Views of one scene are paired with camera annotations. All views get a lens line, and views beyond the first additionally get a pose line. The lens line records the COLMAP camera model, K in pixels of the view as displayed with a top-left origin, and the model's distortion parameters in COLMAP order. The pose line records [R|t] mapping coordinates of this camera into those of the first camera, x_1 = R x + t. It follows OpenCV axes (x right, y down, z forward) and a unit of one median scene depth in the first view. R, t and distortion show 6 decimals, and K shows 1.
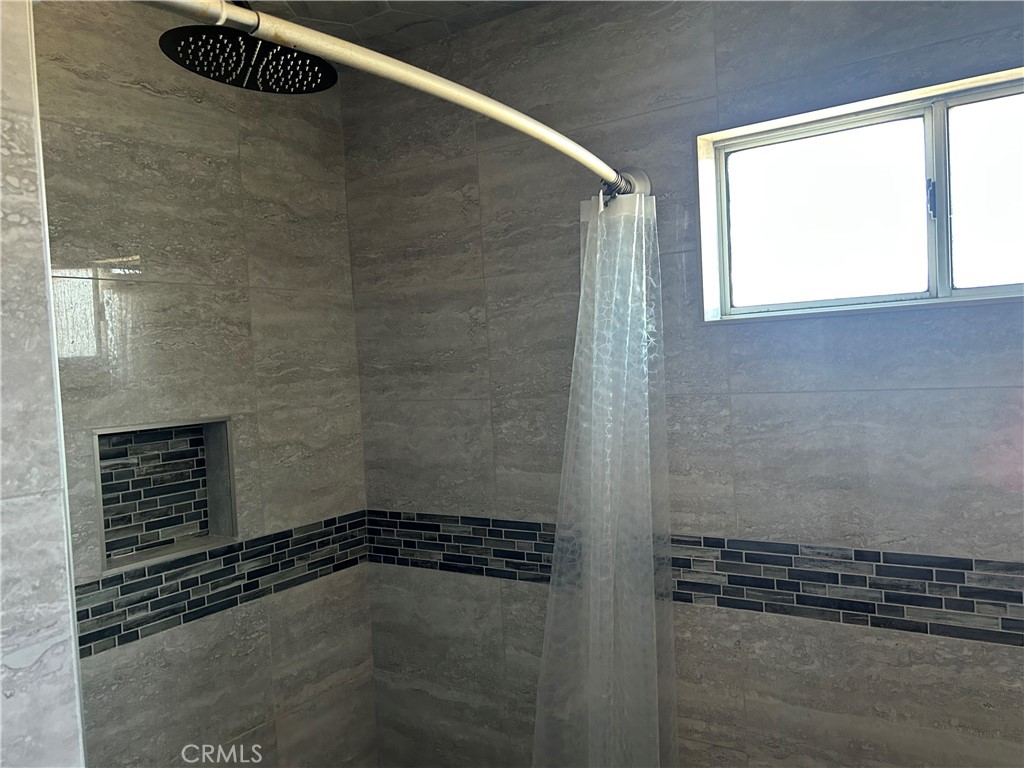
lens RADIAL K [[802.8, 0, 511.0], [0, 802.8, 387.2], [0, 0, 1]] dist [0.076939, -0.113209]
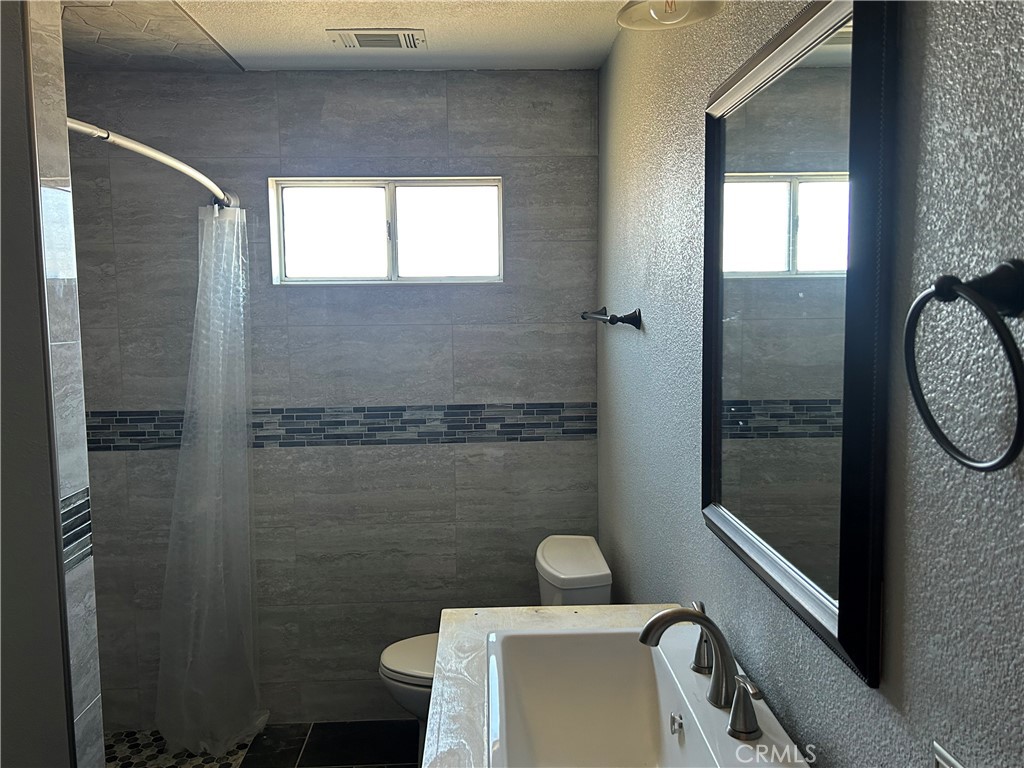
lens RADIAL K [[802.8, 0, 511.0], [0, 802.8, 387.2], [0, 0, 1]] dist [0.076939, -0.113209]
pose [[0.802564, -0.018618, 0.596276, -0.396174], [-0.009978, 0.998954, 0.044621, 0.058022], [-0.596483, -0.041761, 0.801539, -0.722411]]
